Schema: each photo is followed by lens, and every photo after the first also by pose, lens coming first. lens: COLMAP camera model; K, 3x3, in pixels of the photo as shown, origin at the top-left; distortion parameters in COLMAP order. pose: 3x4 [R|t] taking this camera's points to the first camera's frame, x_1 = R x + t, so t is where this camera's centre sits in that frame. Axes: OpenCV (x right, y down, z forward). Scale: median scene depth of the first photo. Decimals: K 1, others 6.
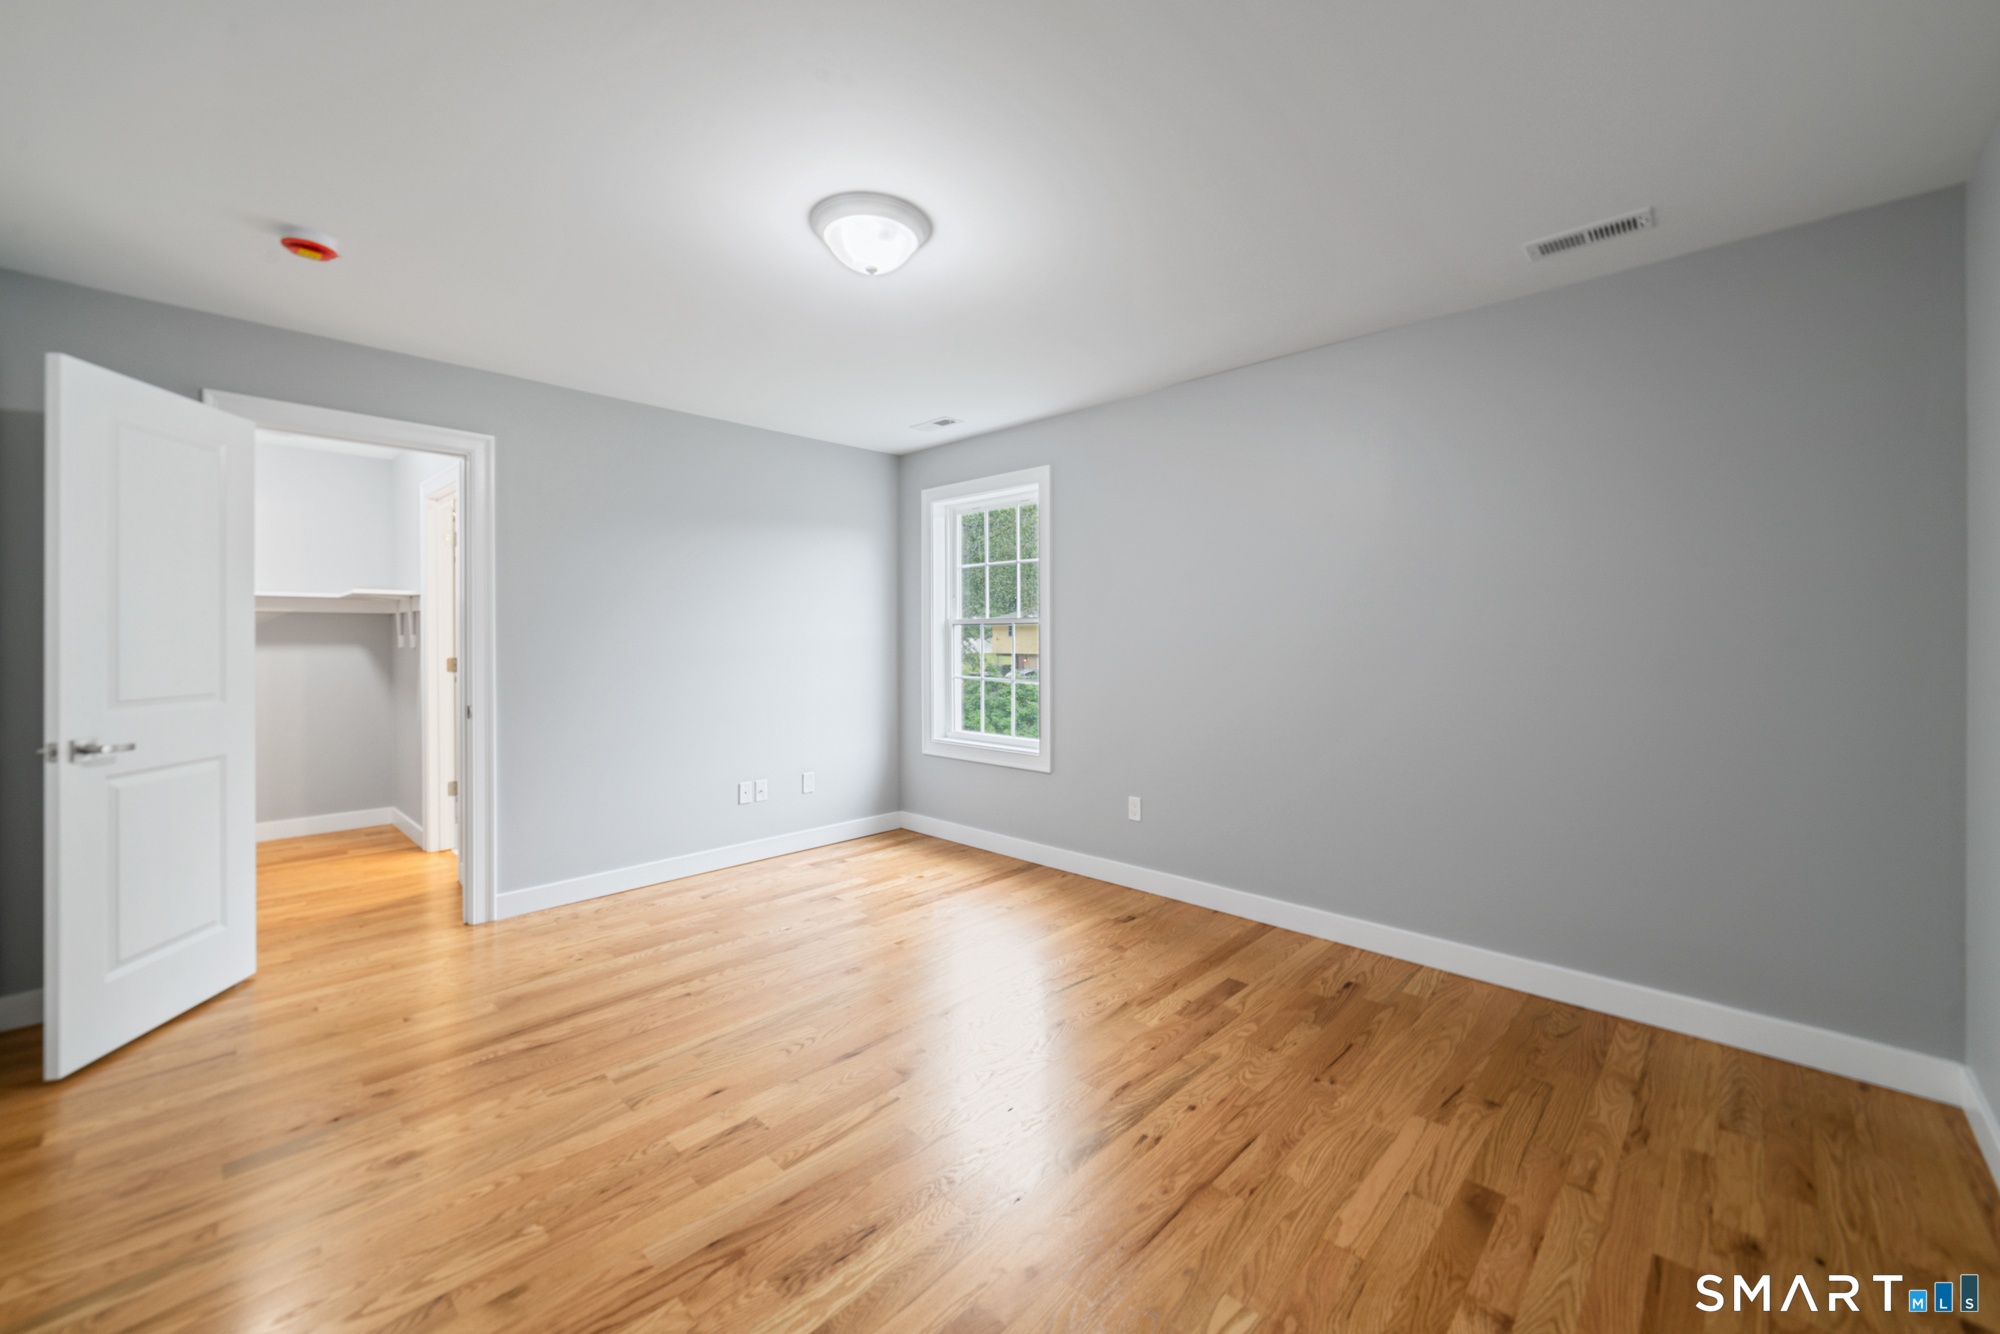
lens RADIAL K [[788.8, 0, 1004.5], [0, 788.8, 648.5], [0, 0, 1]] dist [0.001337, 0.000203]
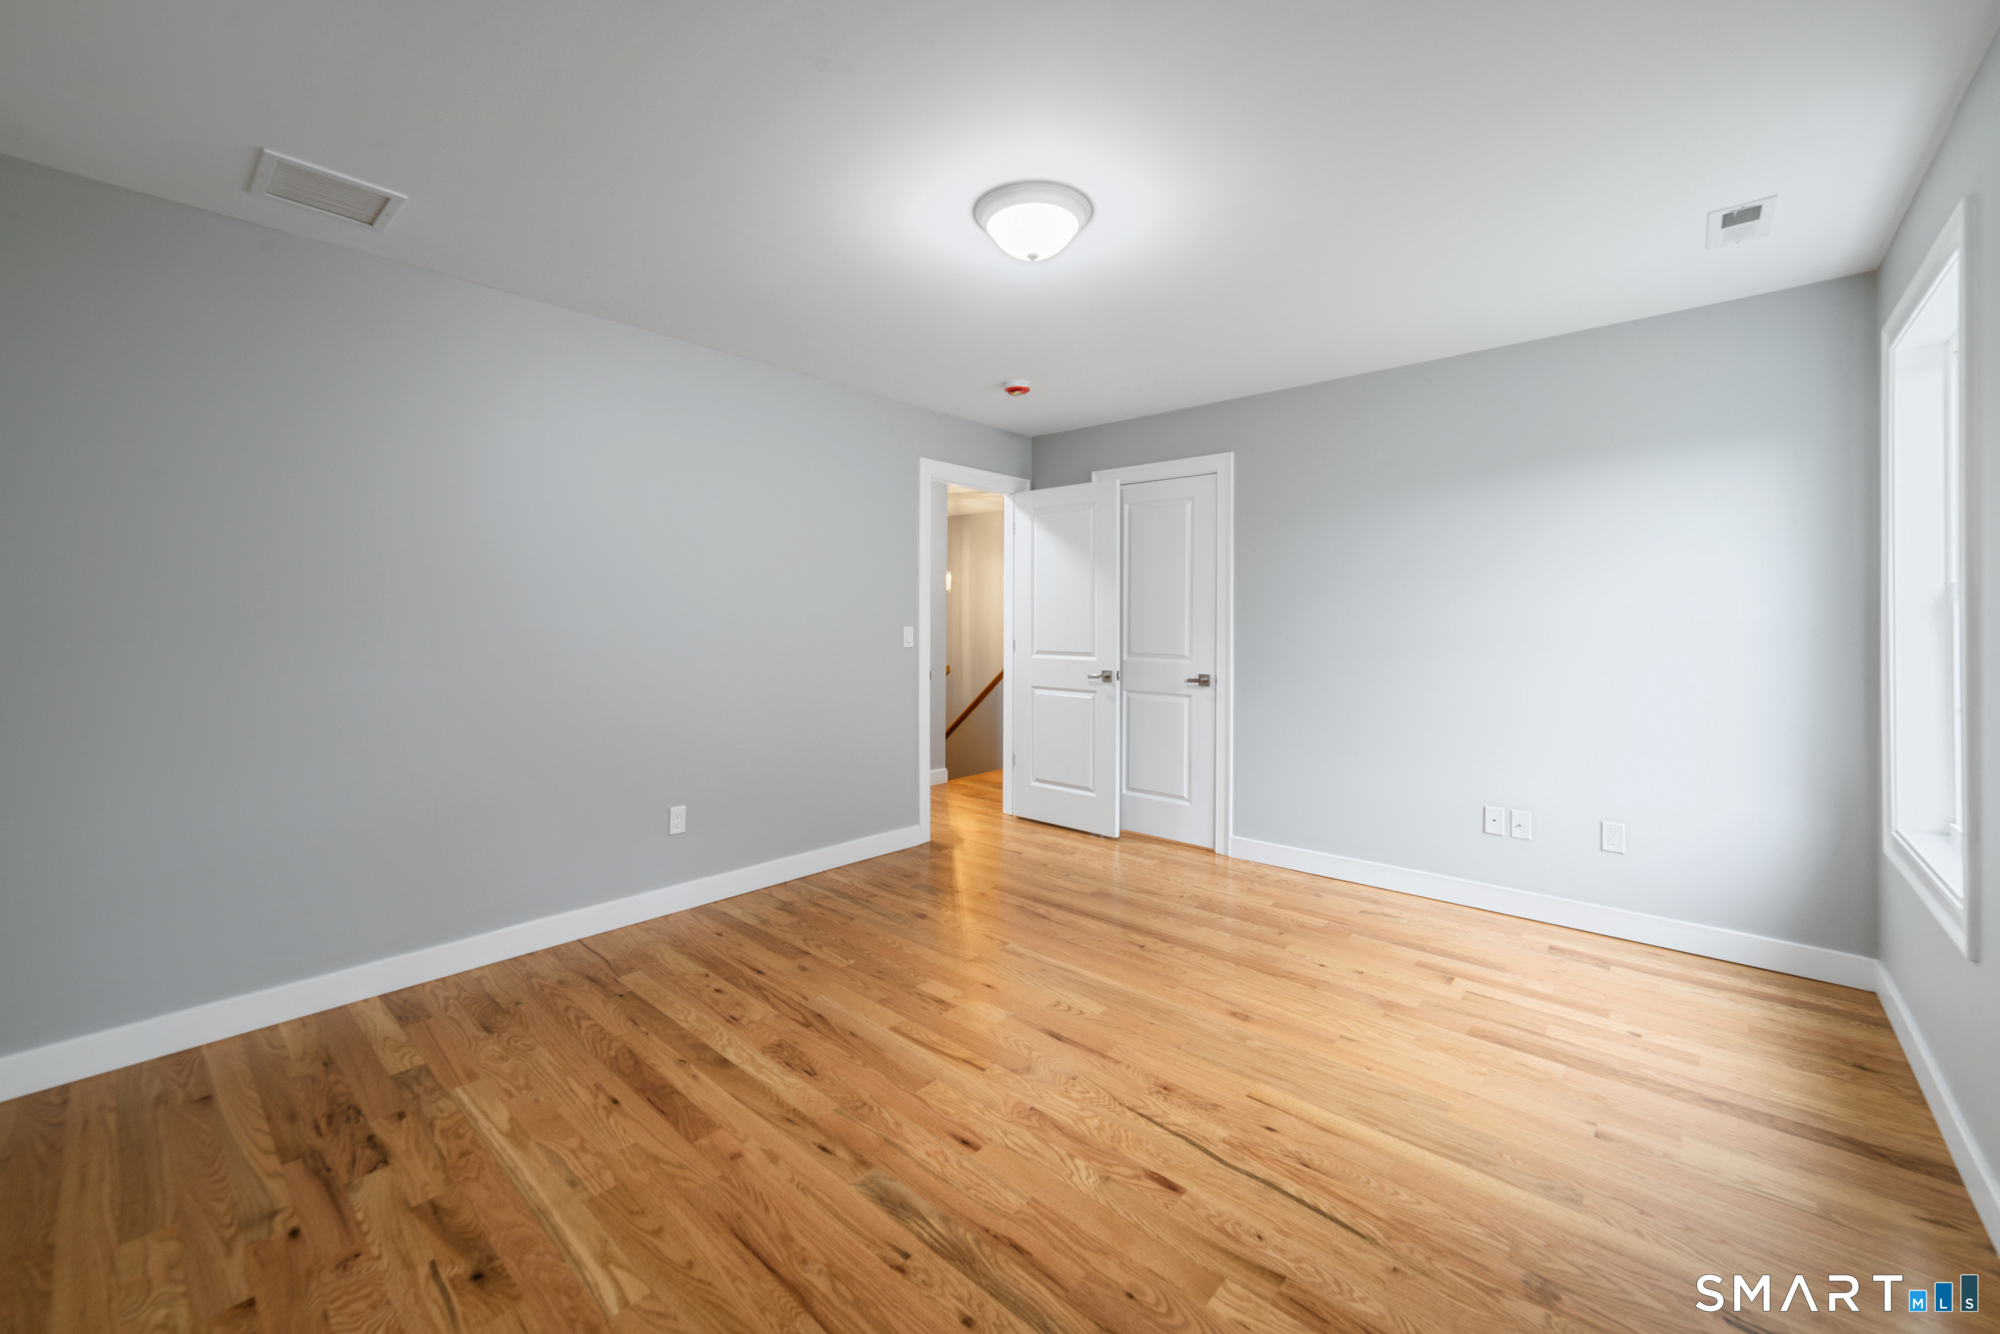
lens RADIAL K [[788.8, 0, 981.5], [0, 788.8, 622.2], [0, 0, 1]] dist [0.001337, 0.000203]
pose [[0.021267, 0.004379, -0.999764, 0.785700], [-0.015815, 0.999867, 0.004043, -0.013960], [0.999649, 0.015725, 0.021333, 0.855438]]
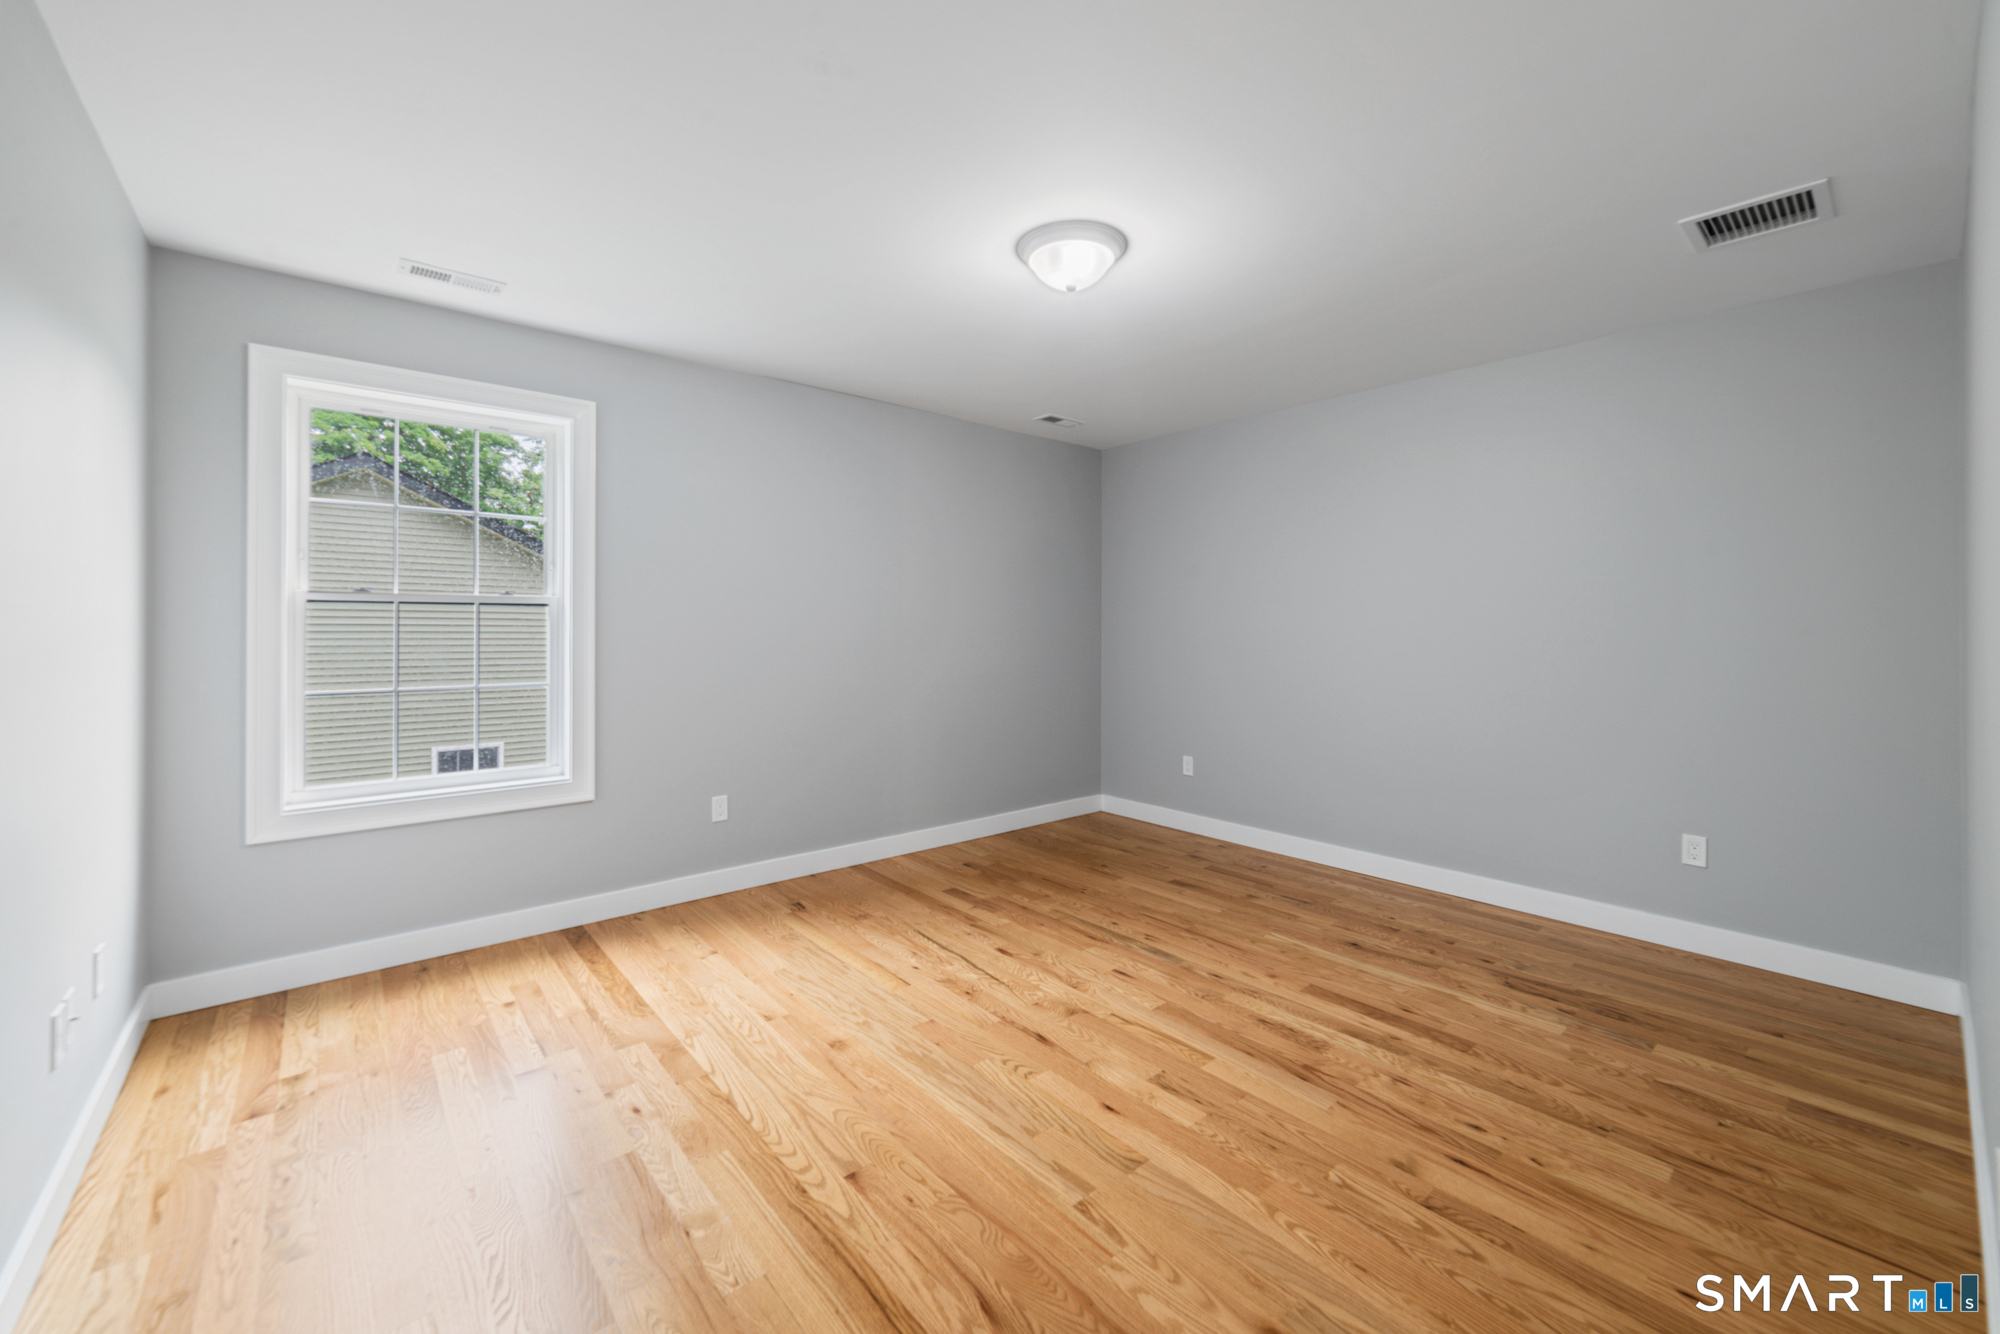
lens RADIAL K [[788.8, 0, 997.2], [0, 788.8, 623.9], [0, 0, 1]] dist [0.001337, 0.000203]
pose [[0.097713, 0.006730, 0.995192, -1.186620], [0.010596, 0.999913, -0.007803, -0.009820], [-0.995158, 0.011308, 0.097633, 0.929042]]
